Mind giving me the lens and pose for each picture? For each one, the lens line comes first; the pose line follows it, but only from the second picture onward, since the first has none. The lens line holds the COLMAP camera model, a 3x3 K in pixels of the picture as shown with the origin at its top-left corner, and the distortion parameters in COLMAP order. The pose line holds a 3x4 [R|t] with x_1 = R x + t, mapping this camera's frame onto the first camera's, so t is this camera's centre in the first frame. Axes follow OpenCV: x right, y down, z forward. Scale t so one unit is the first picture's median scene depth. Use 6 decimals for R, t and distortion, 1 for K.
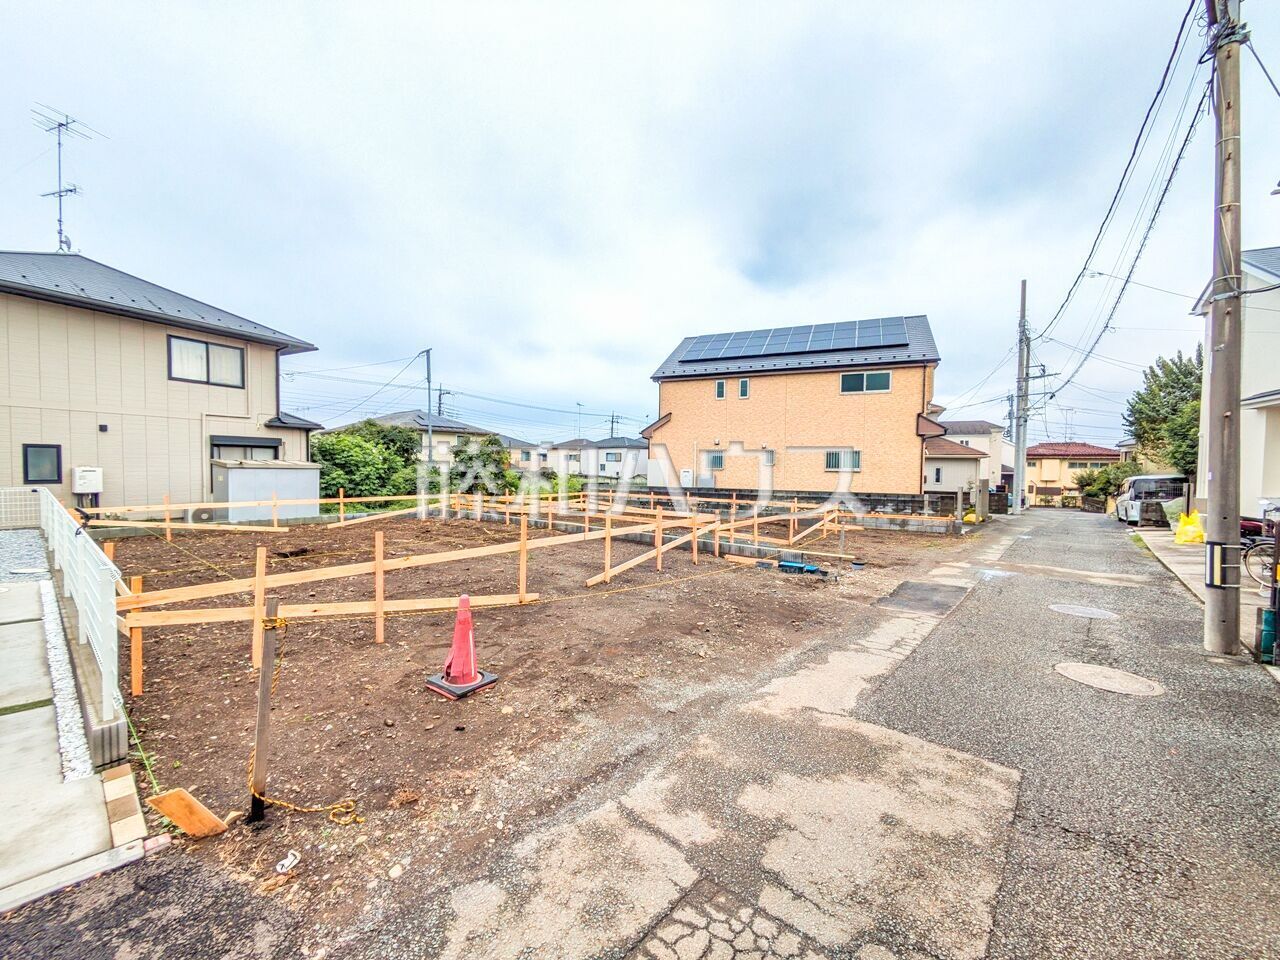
lens RADIAL K [[503.4, 0, 633.9], [0, 503.4, 484.4], [0, 0, 1]] dist [0.002482, 0.000464]
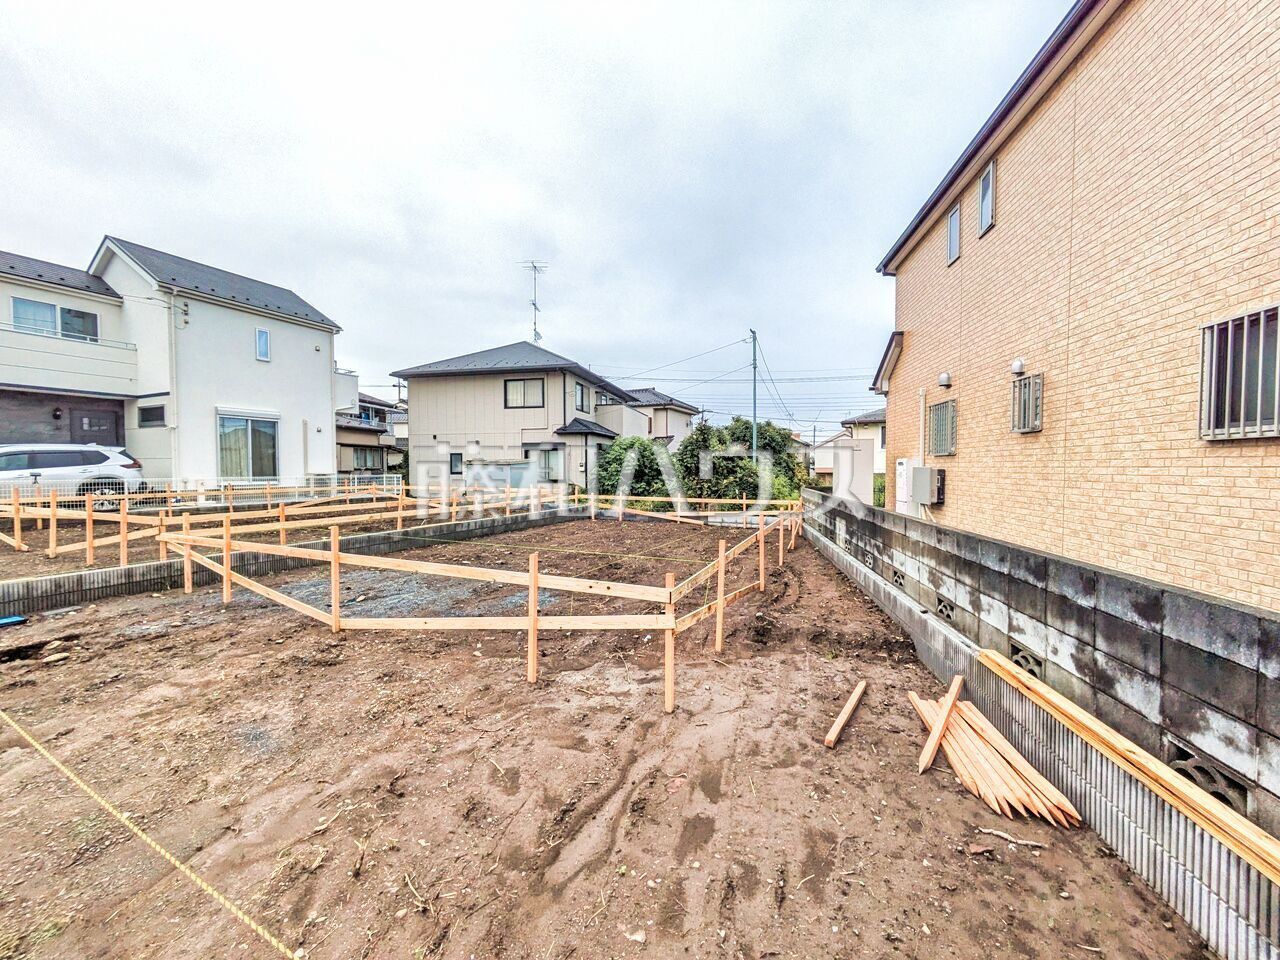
lens RADIAL K [[503.4, 0, 633.9], [0, 503.4, 484.4], [0, 0, 1]] dist [0.002482, 0.000464]
pose [[0.245775, 0.020780, -0.969104, 0.578994], [-0.032855, 0.999374, 0.013097, -0.007598], [0.968770, 0.028621, 0.246304, 0.859699]]
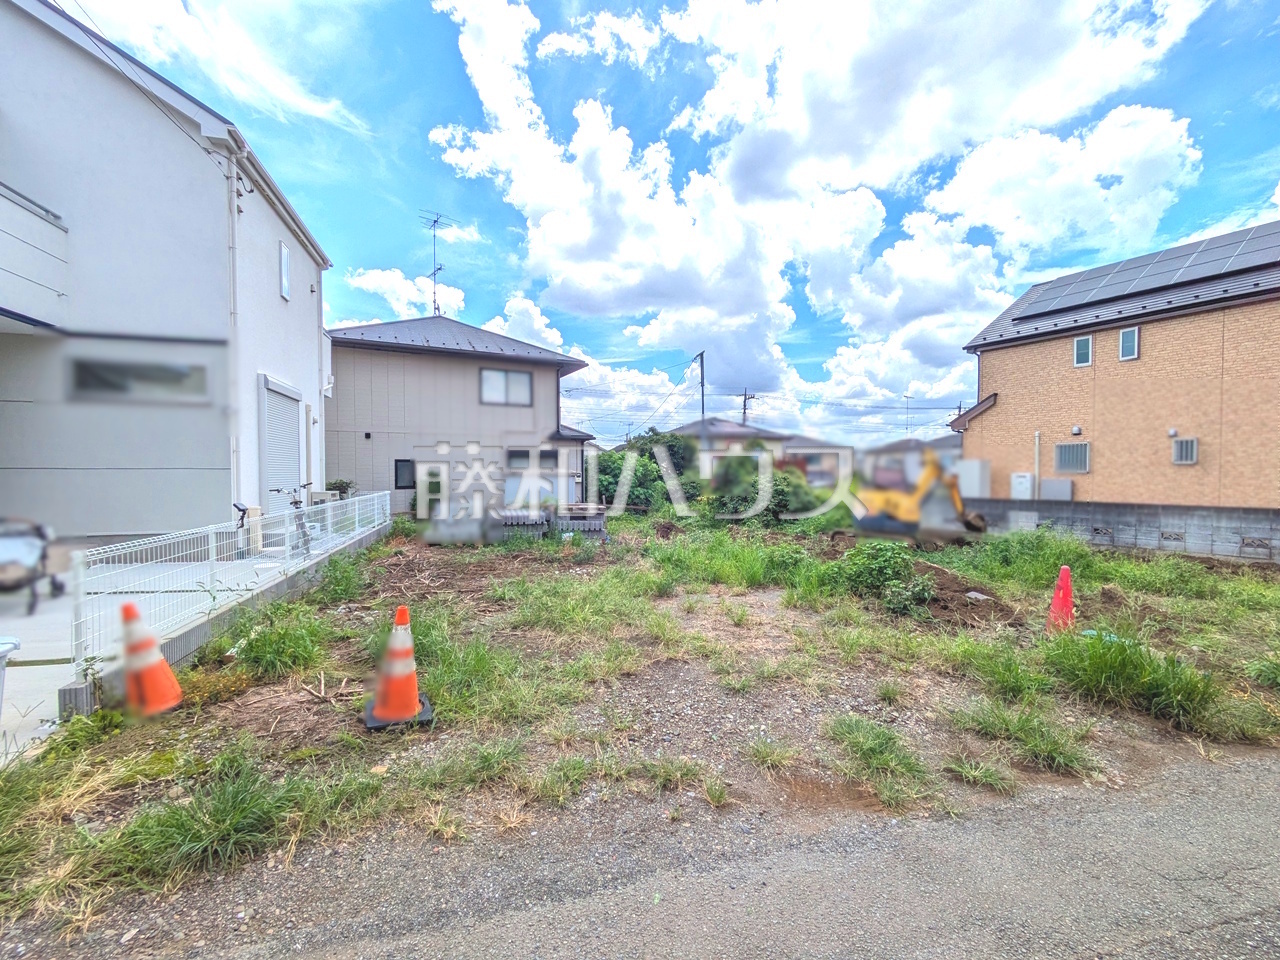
lens RADIAL K [[543.9, 0, 636.2], [0, 543.9, 480.7], [0, 0, 1]] dist [0.002445, 0.000885]
pose [[0.824729, -0.003996, -0.565514, 0.115864], [-0.010010, 0.999715, -0.021662, 0.002480], [0.565440, 0.023526, 0.824454, 0.112015]]
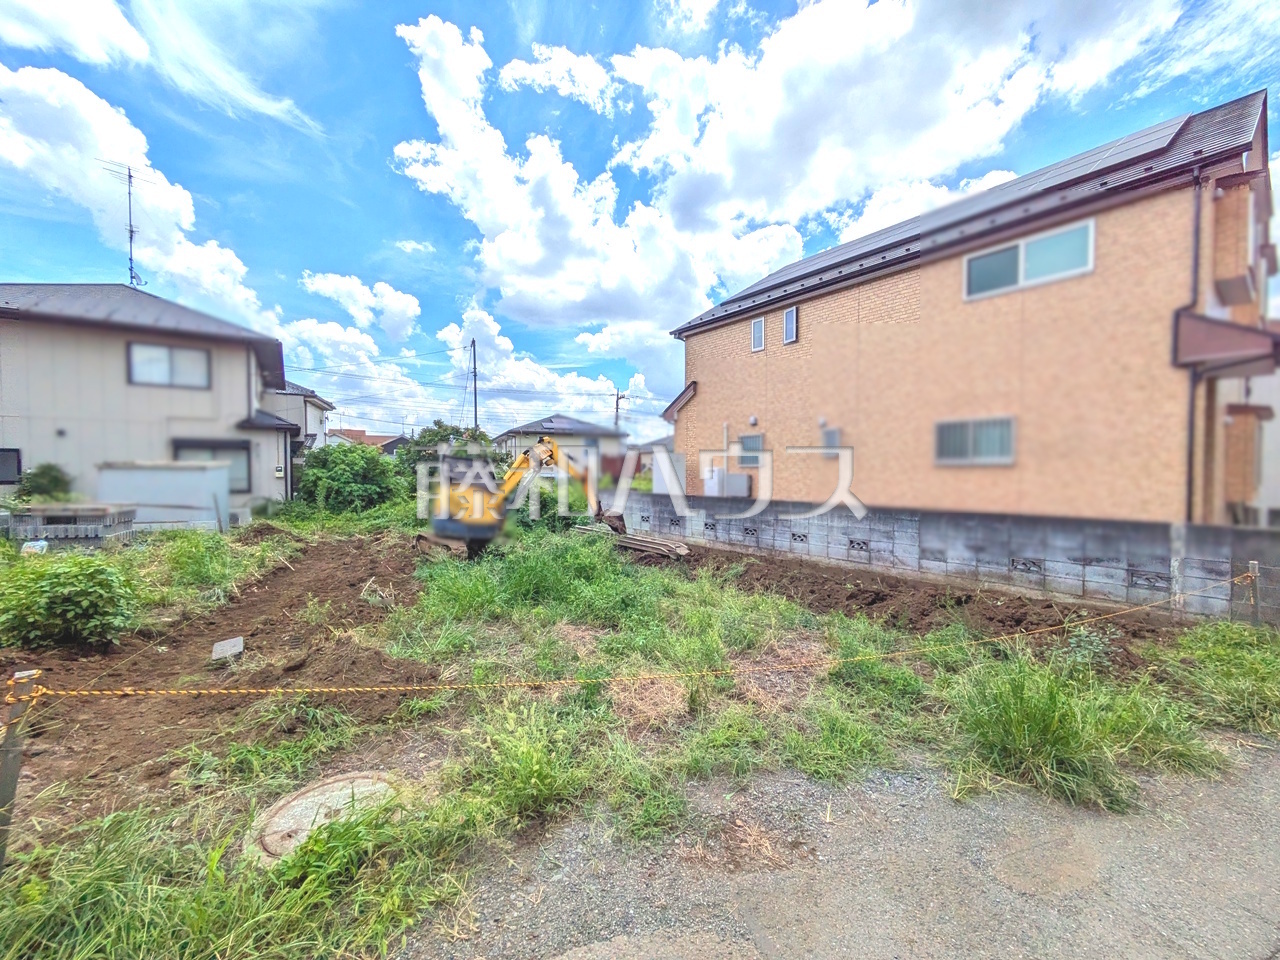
lens RADIAL K [[482.0, 0, 648.6], [0, 482.0, 484.6], [0, 0, 1]] dist [-0.010190, 0.000210]
pose [[0.891109, 0.003097, -0.453779, 0.393207], [-0.006181, 0.999967, -0.005313, -0.004348], [0.453748, 0.007540, 0.891098, 0.527628]]
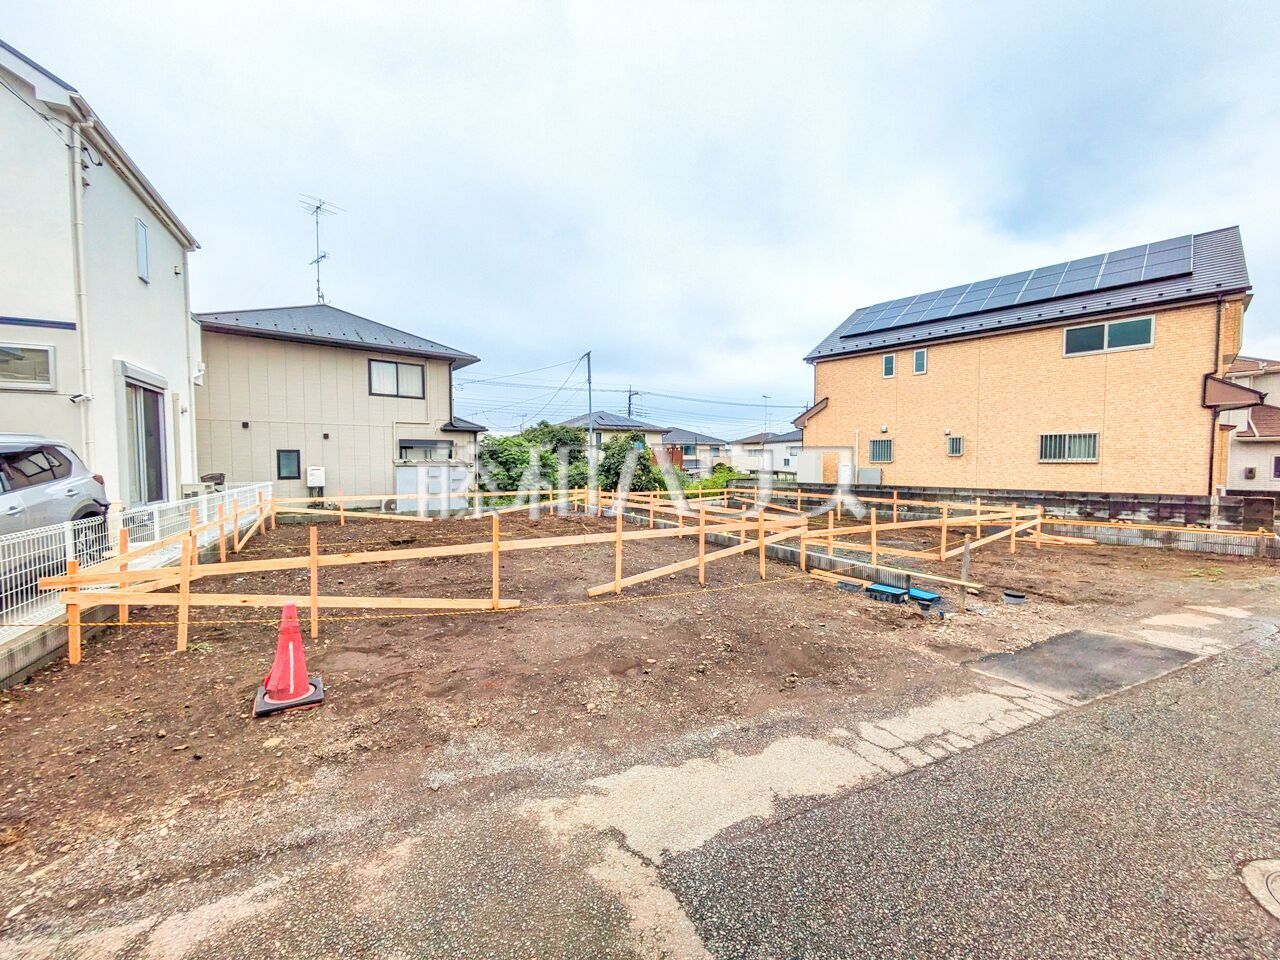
lens RADIAL K [[503.4, 0, 633.9], [0, 503.4, 484.4], [0, 0, 1]] dist [0.002482, 0.000464]
pose [[0.921736, 0.004108, -0.387795, 0.134436], [-0.001013, 0.999966, 0.008186, 0.000172], [0.387816, -0.007153, 0.921709, 0.093642]]
